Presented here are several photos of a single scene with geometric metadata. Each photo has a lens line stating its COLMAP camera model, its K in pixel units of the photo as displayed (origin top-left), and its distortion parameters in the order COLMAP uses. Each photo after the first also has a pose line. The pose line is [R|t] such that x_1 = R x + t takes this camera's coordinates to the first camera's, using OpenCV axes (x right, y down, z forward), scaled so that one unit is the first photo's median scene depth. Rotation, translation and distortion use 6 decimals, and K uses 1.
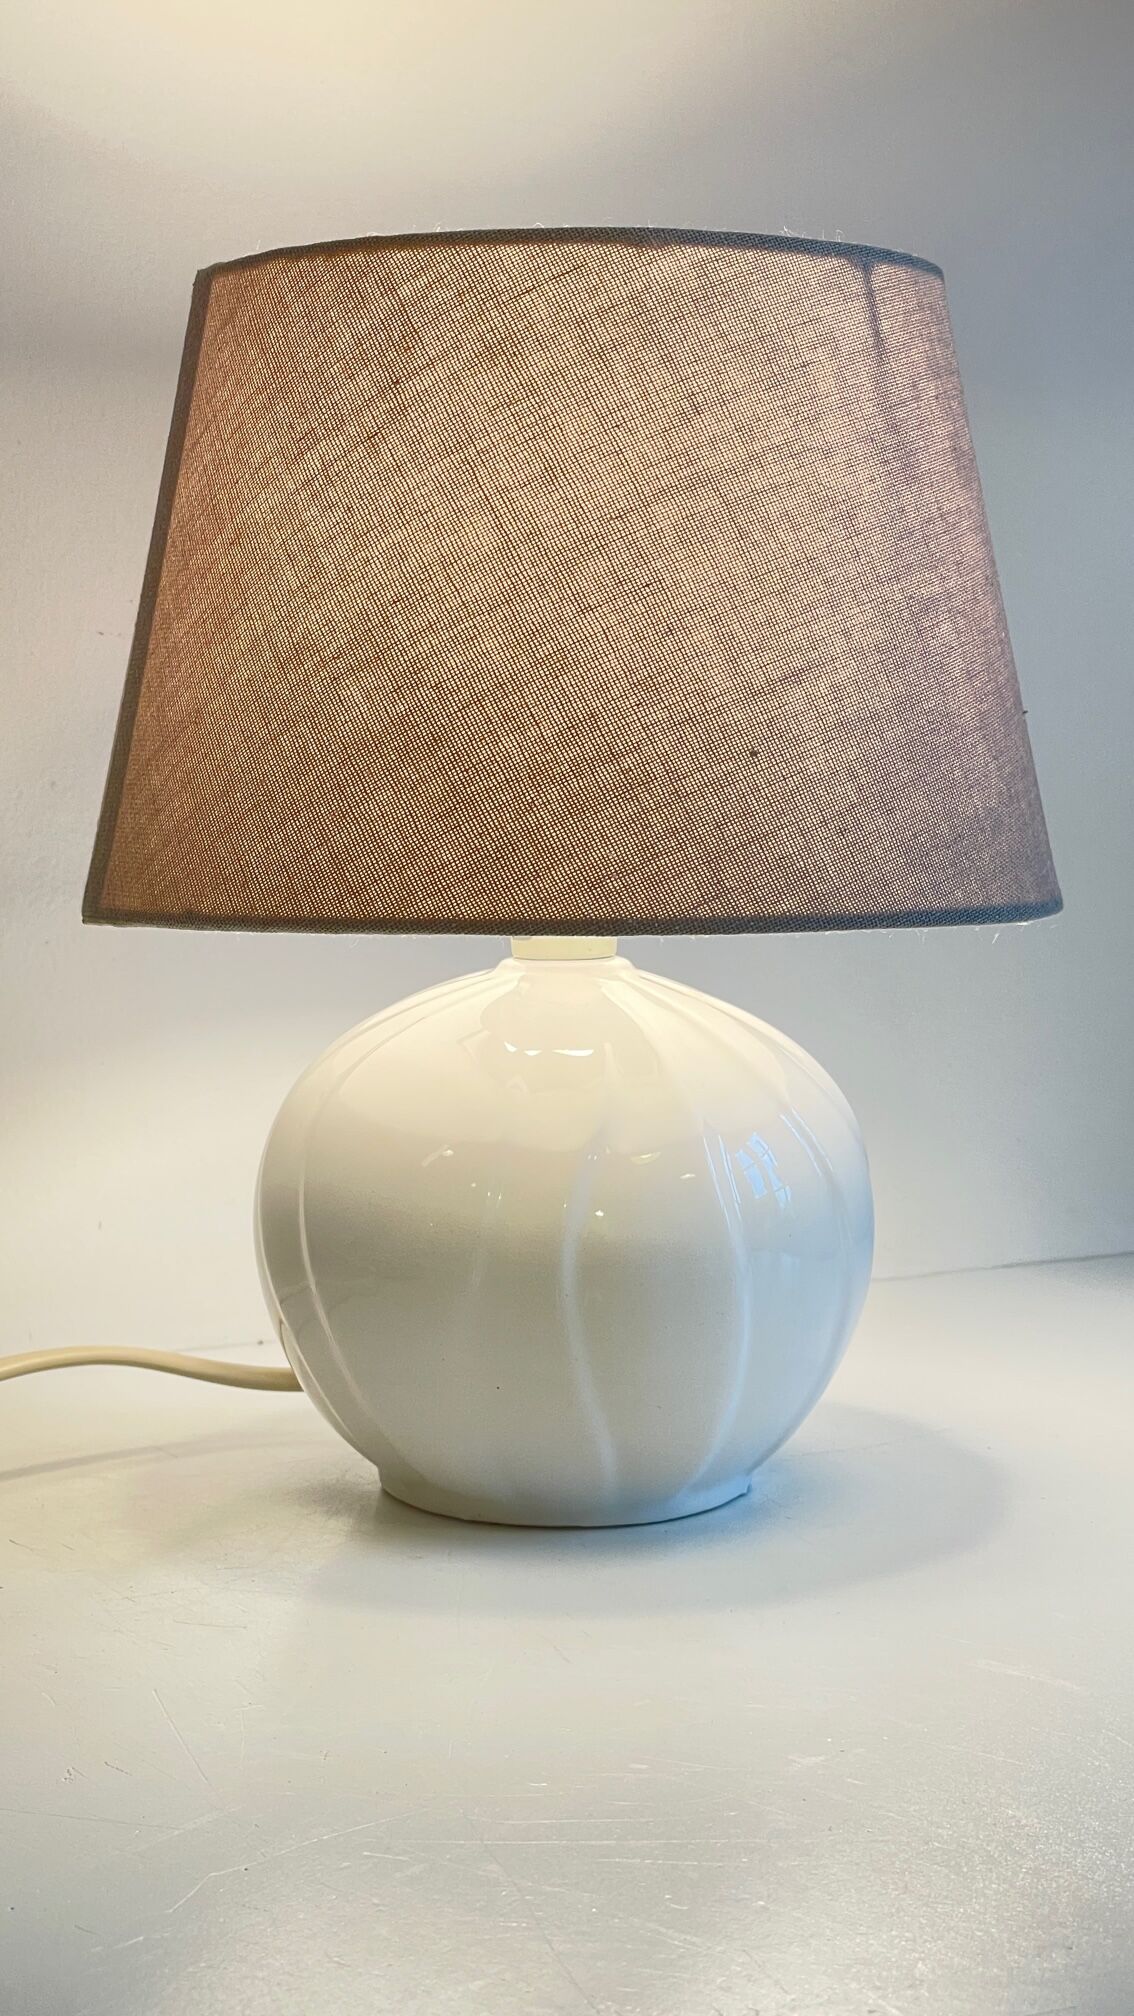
lens RADIAL K [[3130.9, 0, 567.0], [0, 3130.9, 1008.0], [0, 0, 1]] dist [0.024726, 0.154278]
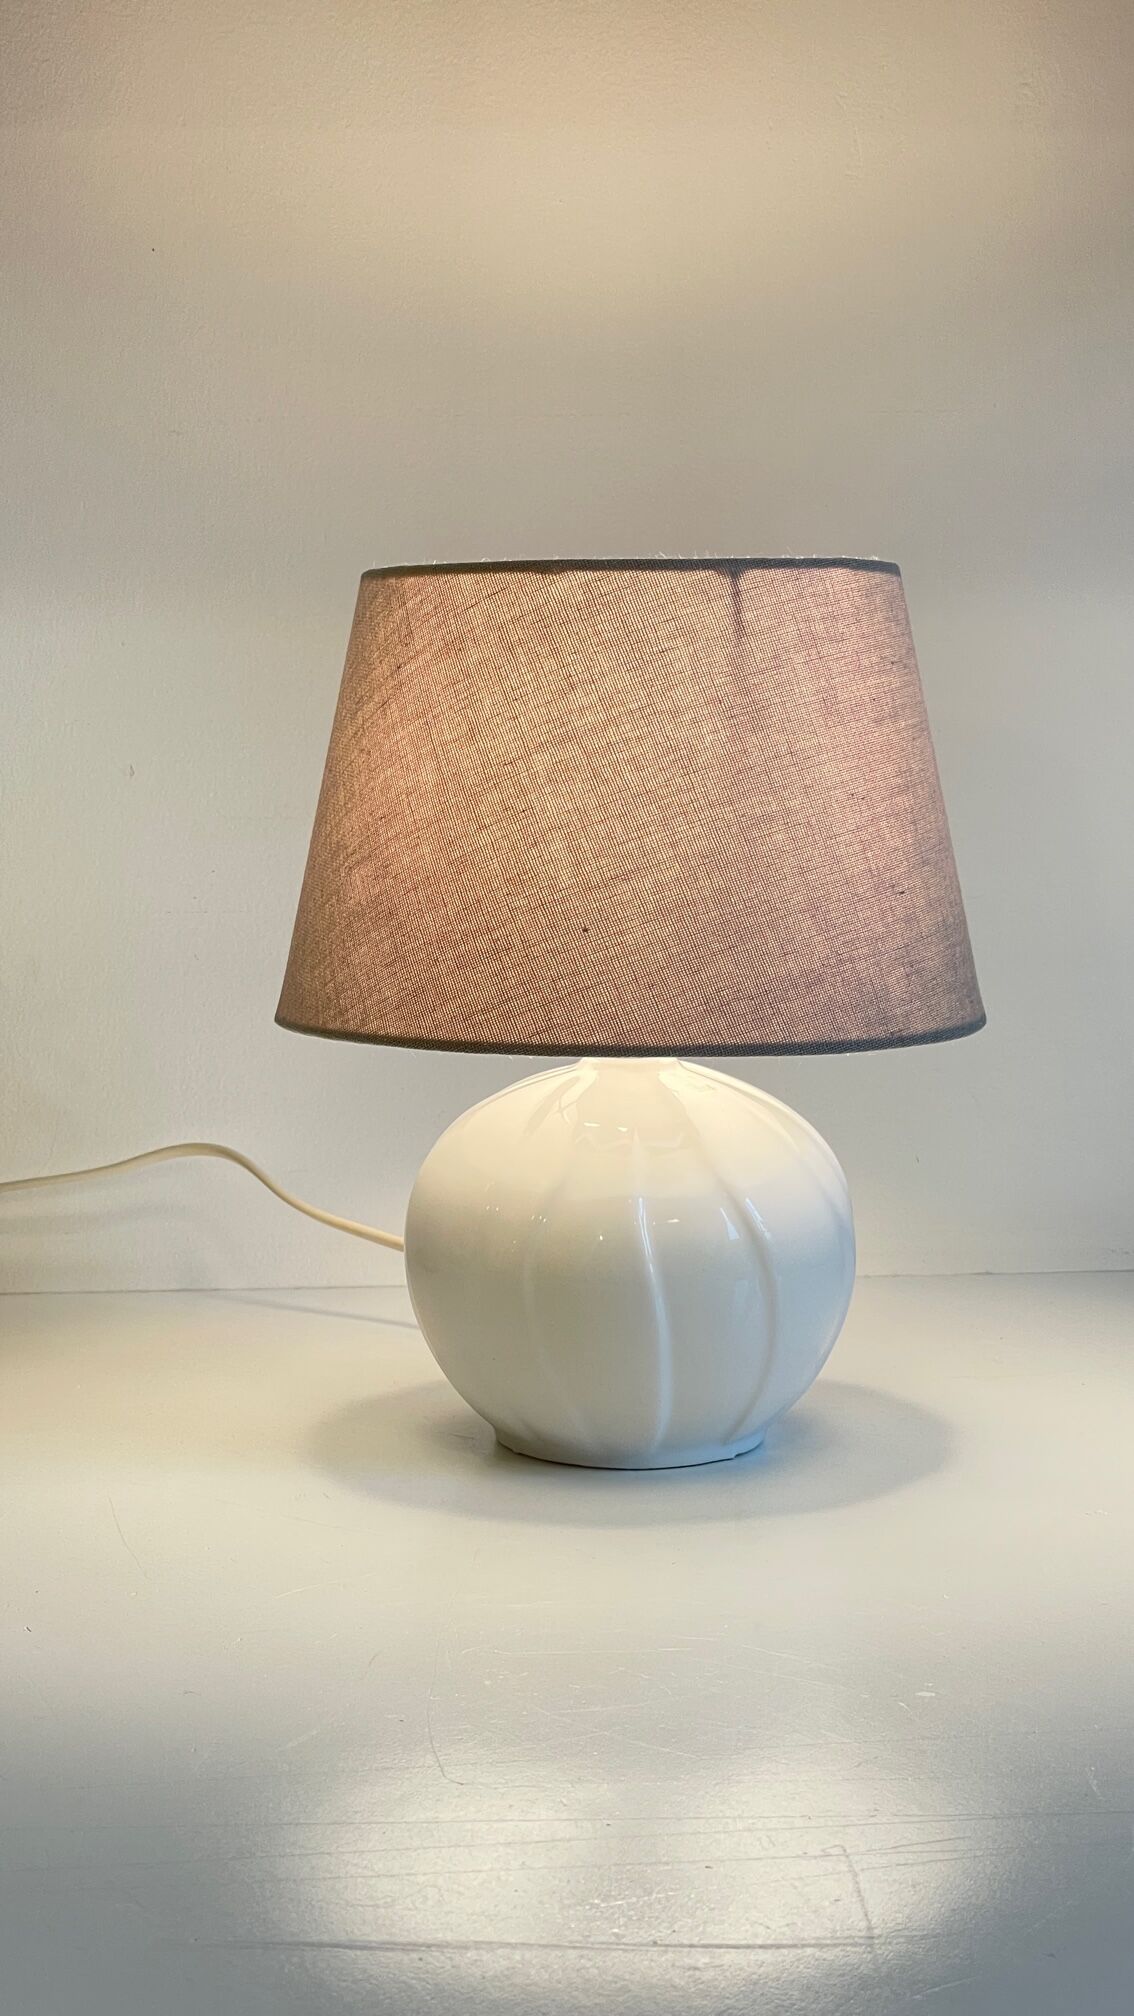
lens RADIAL K [[3130.9, 0, 567.0], [0, 3130.9, 1008.0], [0, 0, 1]] dist [0.024726, 0.154278]
pose [[0.877709, 0.049021, -0.476680, 0.726267], [-0.044551, 0.998793, 0.020683, -0.074208], [0.477119, 0.003083, 0.878833, -0.254155]]
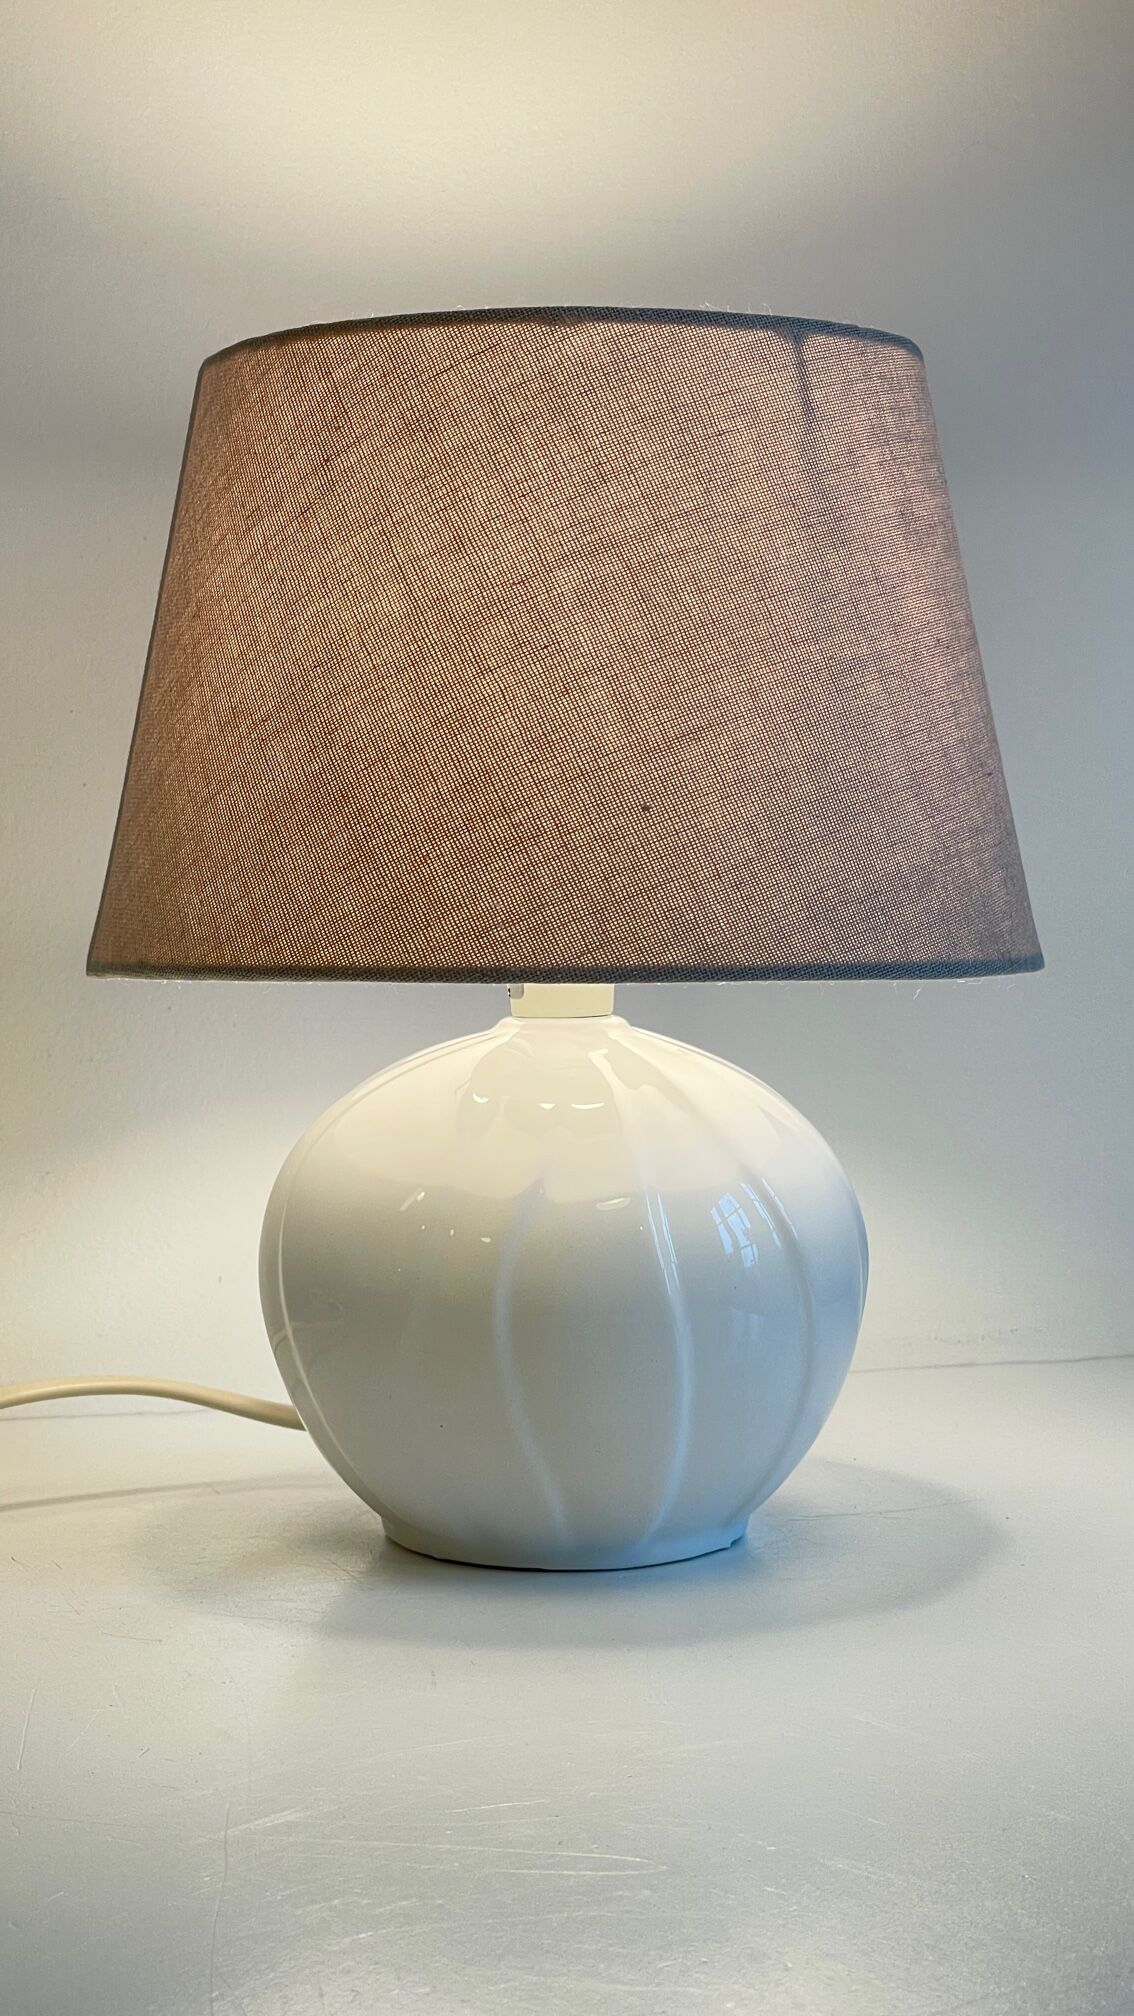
lens RADIAL K [[3130.9, 0, 567.0], [0, 3130.9, 1008.0], [0, 0, 1]] dist [0.024726, 0.154278]
pose [[0.980280, 0.008132, -0.197446, 0.235363], [-0.016196, 0.999098, -0.039258, 0.024699], [0.196949, 0.041681, 0.979527, -0.008912]]
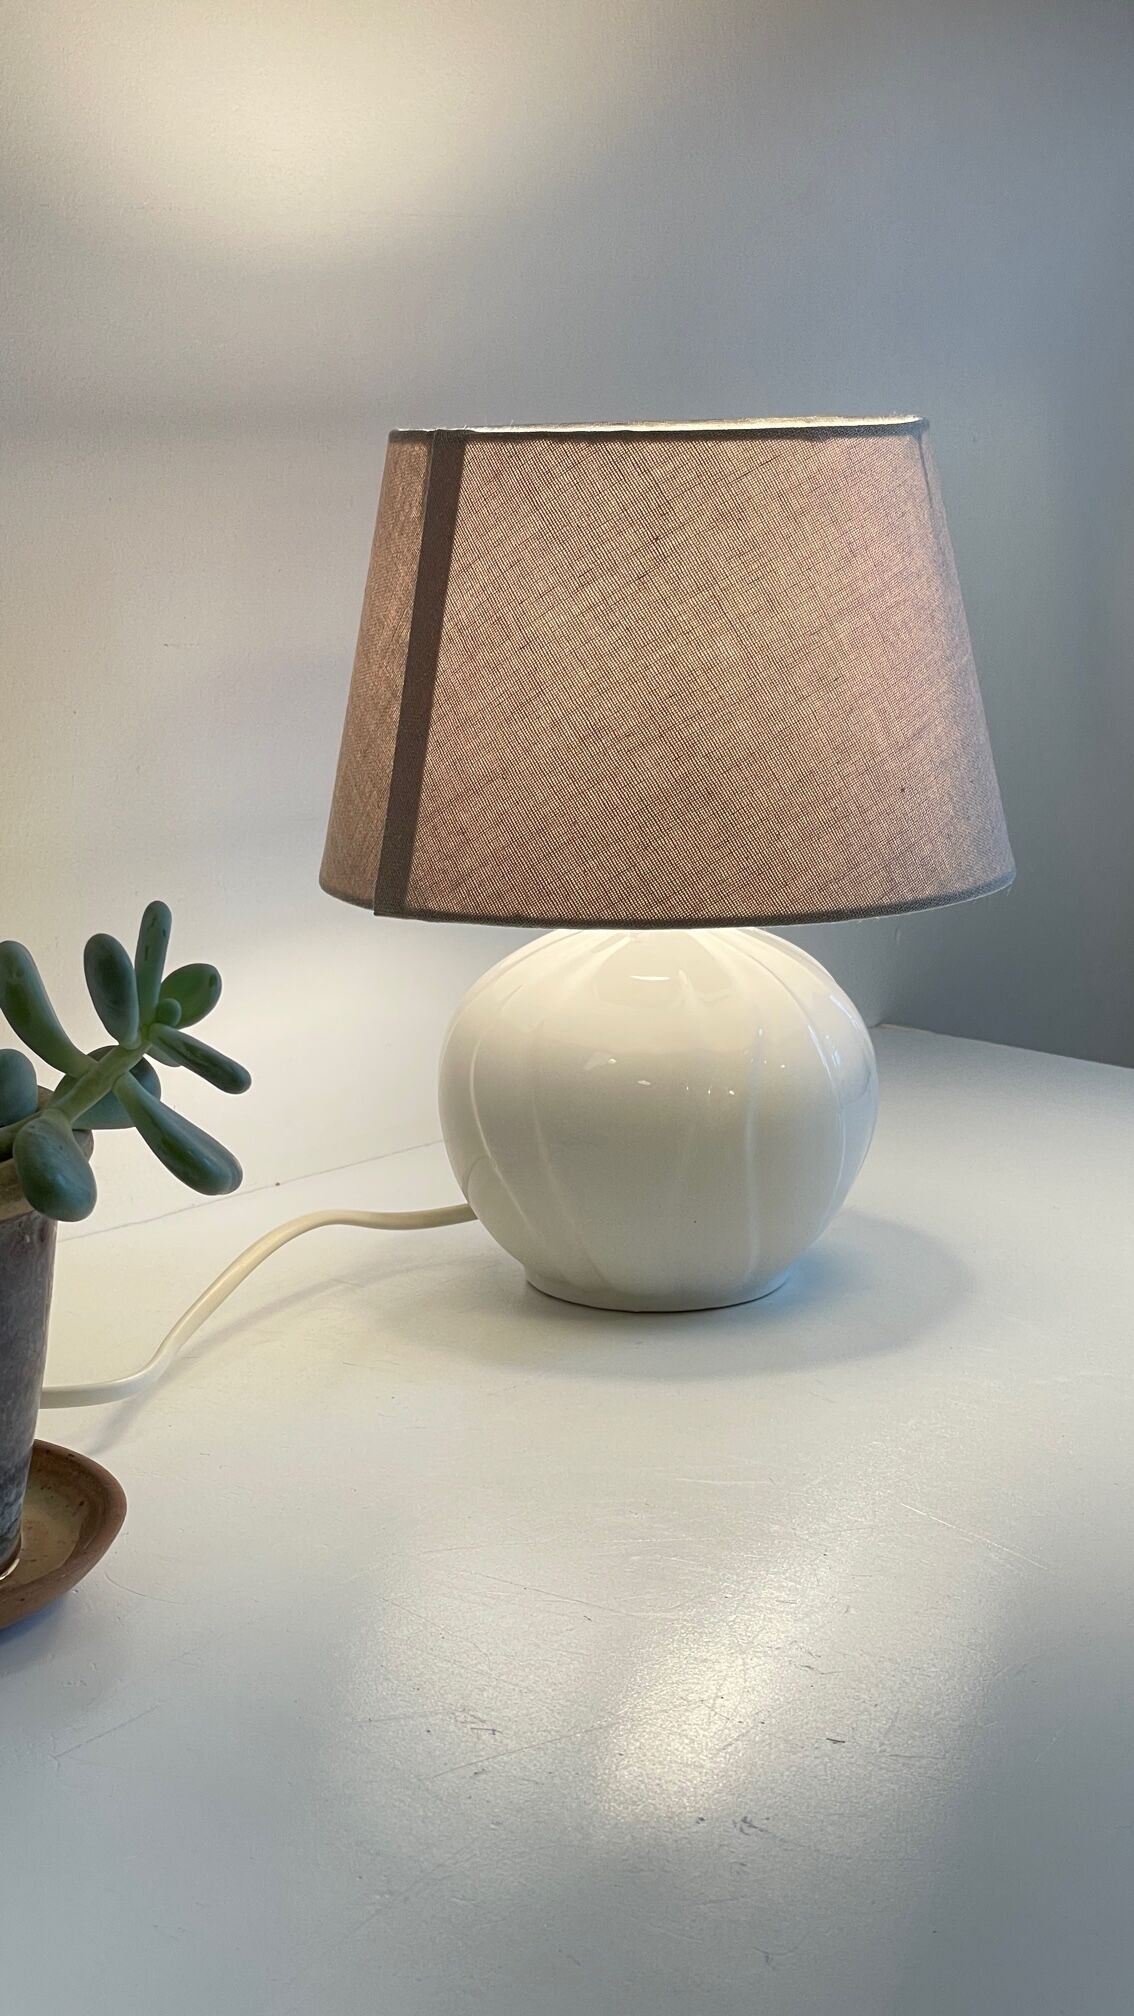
lens RADIAL K [[3130.9, 0, 567.0], [0, 3130.9, 1008.0], [0, 0, 1]] dist [0.024726, 0.154278]
pose [[0.935509, -0.077507, 0.344697, -0.602145], [0.039672, 0.992515, 0.115501, -0.154733], [-0.351069, -0.094377, 0.931581, -0.331823]]
